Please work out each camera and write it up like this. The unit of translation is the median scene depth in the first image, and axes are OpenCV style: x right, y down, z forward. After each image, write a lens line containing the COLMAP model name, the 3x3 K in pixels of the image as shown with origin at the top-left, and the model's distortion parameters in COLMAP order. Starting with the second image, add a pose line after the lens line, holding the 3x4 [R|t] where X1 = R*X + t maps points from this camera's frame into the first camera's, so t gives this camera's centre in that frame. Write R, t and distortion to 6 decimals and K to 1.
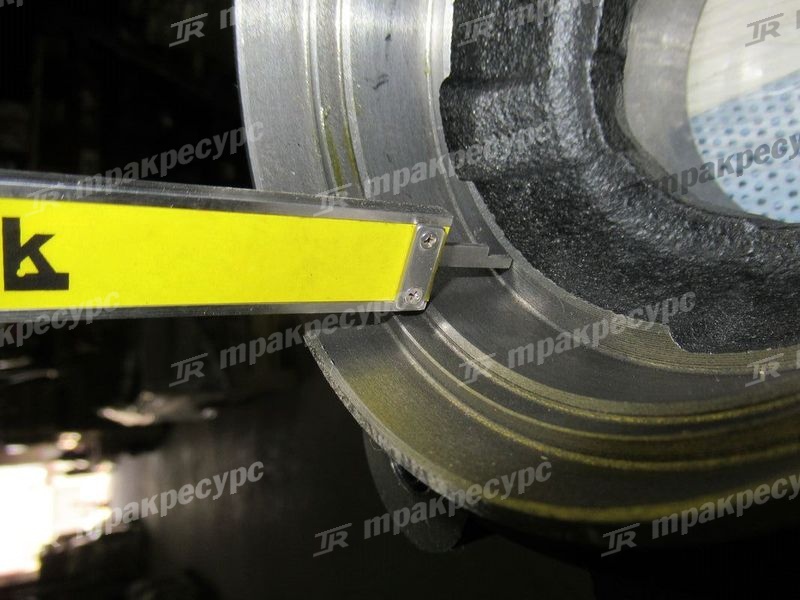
lens RADIAL K [[589.4, 0, 392.2], [0, 589.4, 300.9], [0, 0, 1]] dist [-0.005557, 0.005440]
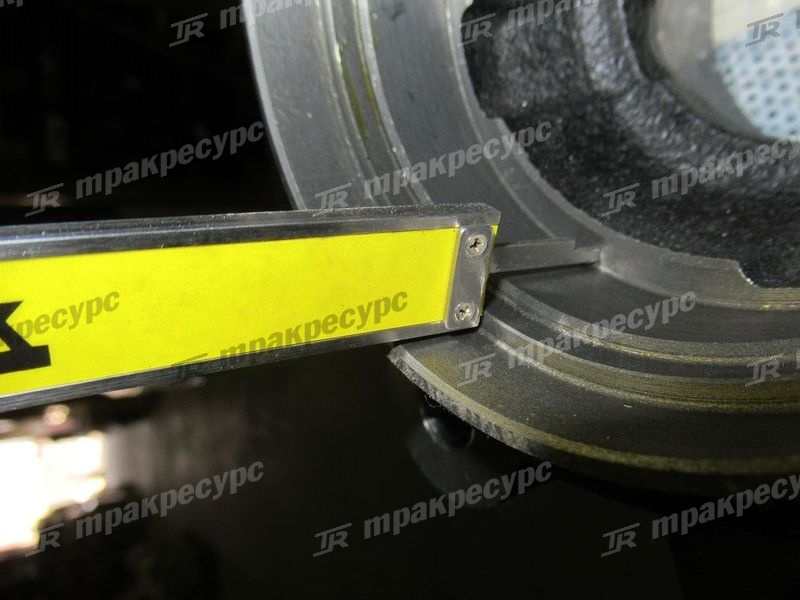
lens RADIAL K [[589.4, 0, 392.2], [0, 589.4, 300.9], [0, 0, 1]] dist [-0.005557, 0.005440]
pose [[0.998585, -0.043493, 0.030603, -0.074689], [0.041315, 0.996794, 0.068514, 0.013036], [-0.033484, -0.067152, 0.997181, 0.057799]]
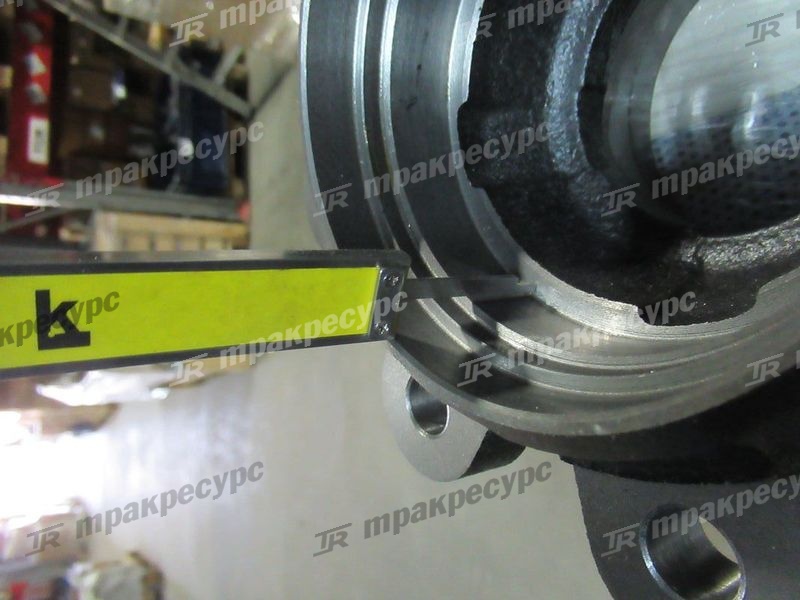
lens RADIAL K [[589.4, 0, 392.2], [0, 589.4, 300.9], [0, 0, 1]] dist [-0.005557, 0.005440]
pose [[0.996538, 0.029045, 0.077905, -0.141096], [-0.031024, 0.999223, 0.024311, 0.009917], [-0.077139, -0.026644, 0.996664, -0.224379]]
